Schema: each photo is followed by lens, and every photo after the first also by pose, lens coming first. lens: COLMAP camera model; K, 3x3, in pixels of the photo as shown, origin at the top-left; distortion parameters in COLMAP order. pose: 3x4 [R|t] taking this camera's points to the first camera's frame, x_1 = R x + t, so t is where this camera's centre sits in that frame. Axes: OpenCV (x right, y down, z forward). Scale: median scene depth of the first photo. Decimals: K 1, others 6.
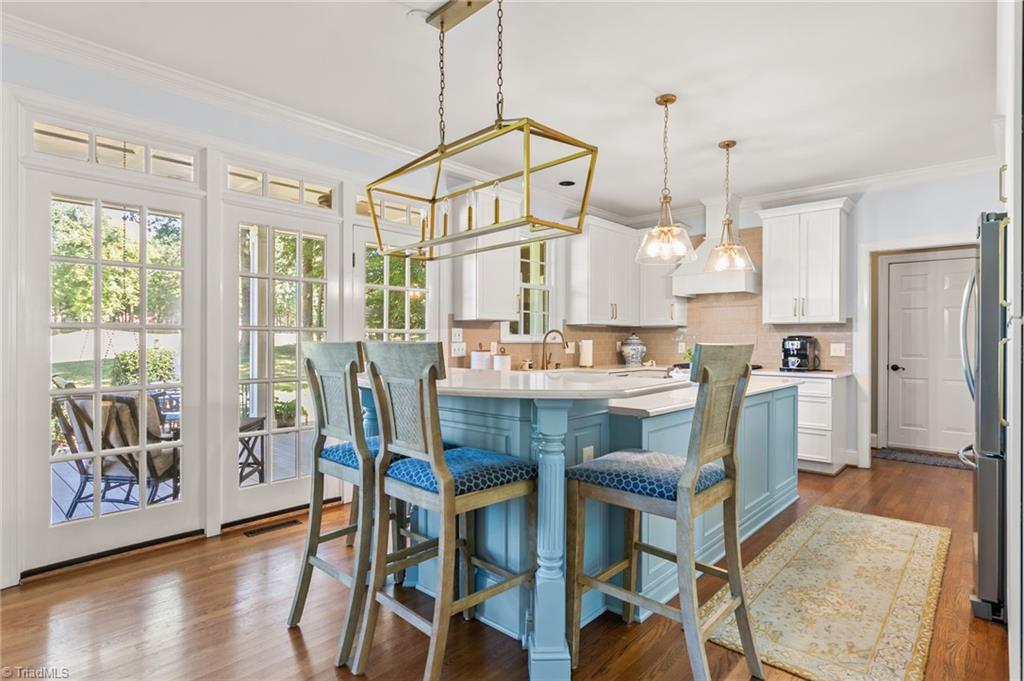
lens RADIAL K [[529.5, 0, 509.8], [0, 529.5, 339.6], [0, 0, 1]] dist [-0.001615, 0.003149]
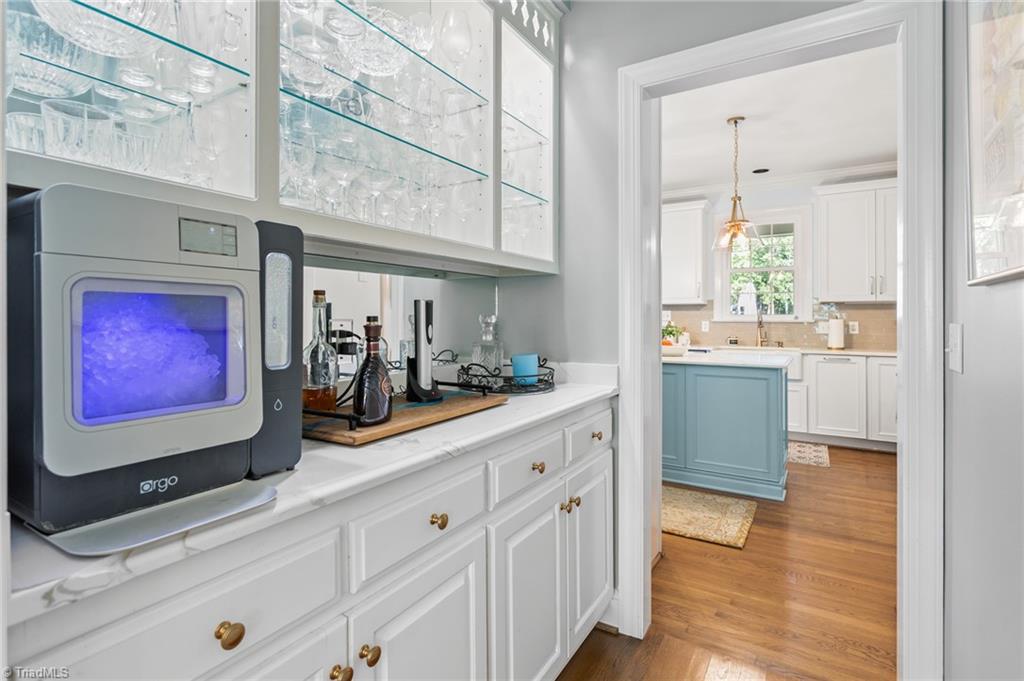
lens RADIAL K [[493.5, 0, 502.7], [0, 493.5, 316.2], [0, 0, 1]] dist [0.005620, 0.001893]
pose [[0.175086, -0.000401, -0.984553, 1.470786], [0.001528, 0.999999, -0.000136, -0.010145], [0.984552, -0.001481, 0.175086, 0.465049]]
